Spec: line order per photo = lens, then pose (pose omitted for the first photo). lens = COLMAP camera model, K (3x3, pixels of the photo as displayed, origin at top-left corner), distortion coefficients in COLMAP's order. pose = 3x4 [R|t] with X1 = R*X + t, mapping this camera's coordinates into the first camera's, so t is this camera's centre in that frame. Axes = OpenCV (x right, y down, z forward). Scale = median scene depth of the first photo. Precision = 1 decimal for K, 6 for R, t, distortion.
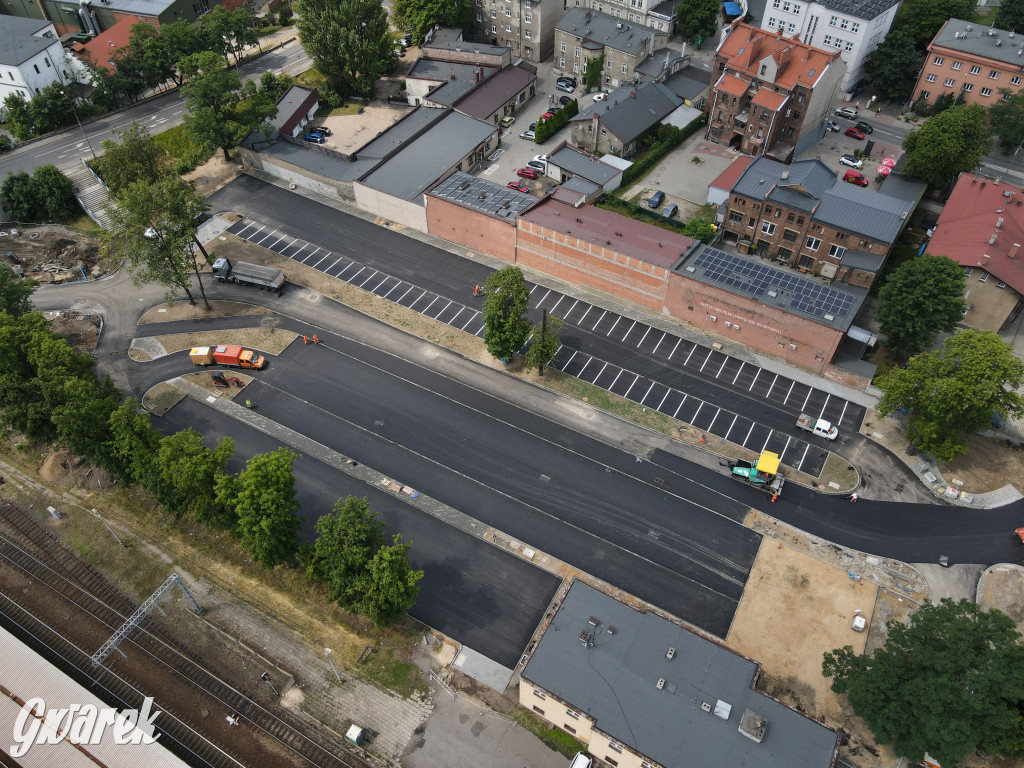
lens RADIAL K [[747.2, 0, 511.9], [0, 747.2, 381.1], [0, 0, 1]] dist [0.015257, 0.004758]
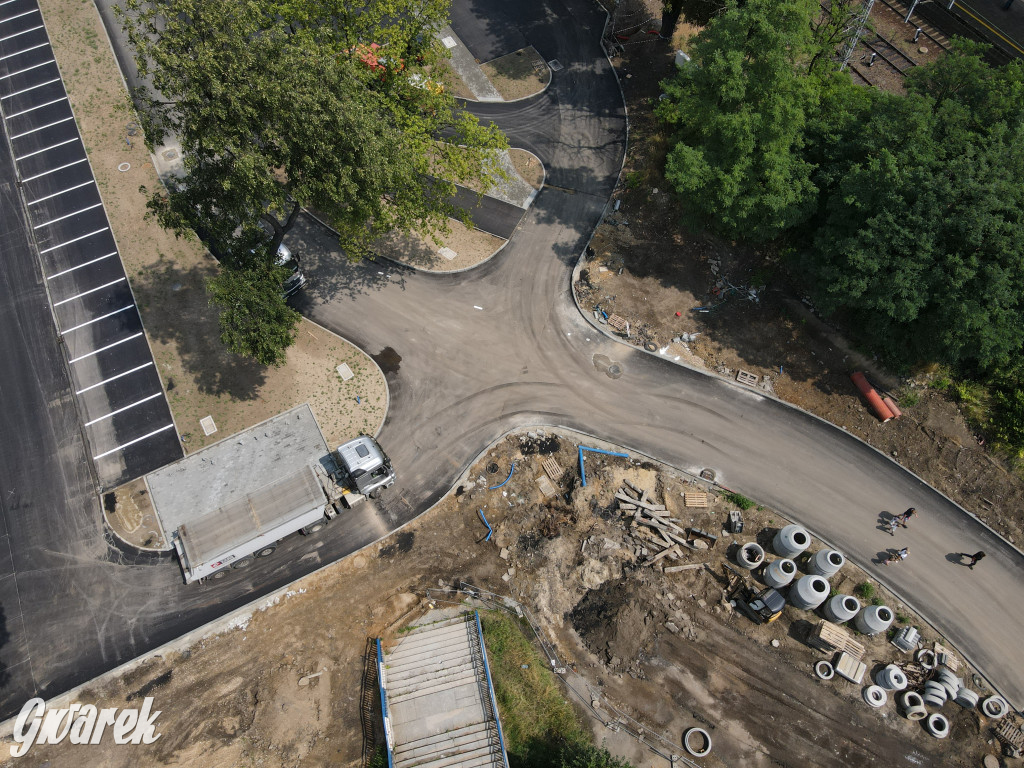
lens RADIAL K [[760.1, 0, 511.5], [0, 760.1, 371.7], [0, 0, 1]] dist [0.001683, 0.030493]
pose [[-0.845028, -0.455188, 0.280592, -0.730695], [0.410786, -0.216681, 0.885609, -0.542073], [-0.342320, 0.863628, 0.370086, 0.988993]]
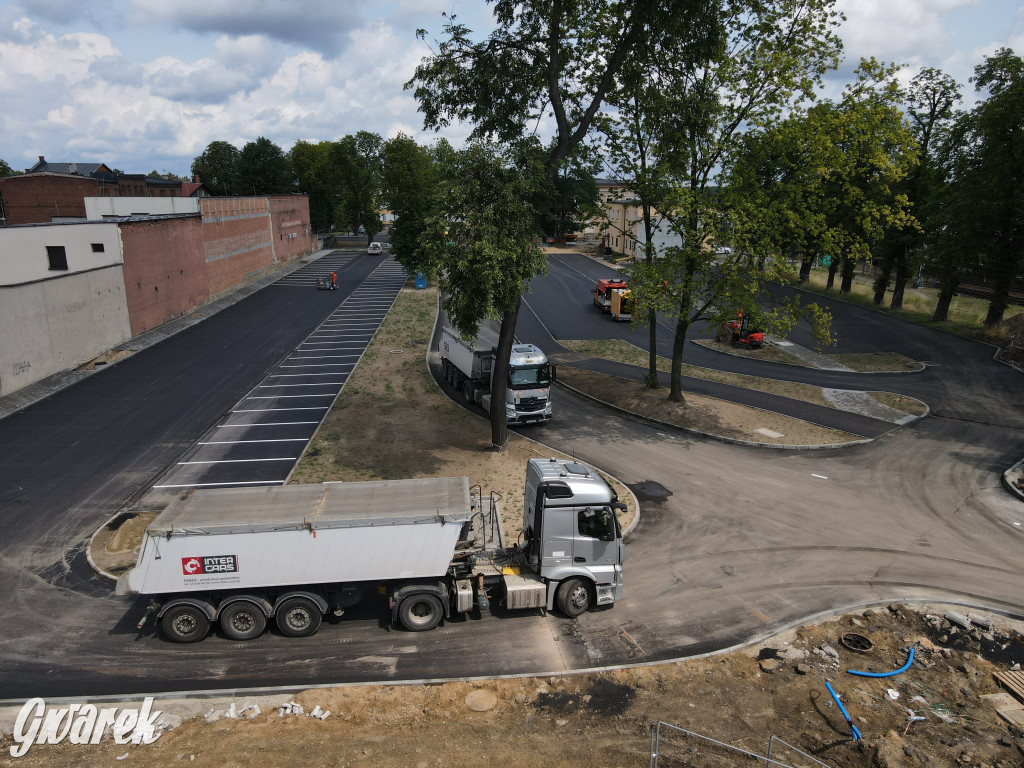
lens RADIAL K [[747.2, 0, 511.9], [0, 747.2, 381.1], [0, 0, 1]] dist [0.015257, 0.004758]
pose [[-0.565410, -0.196603, 0.801036, -0.708326], [0.616408, 0.544577, 0.568750, -0.362169], [-0.548044, 0.815342, -0.186722, 1.219435]]
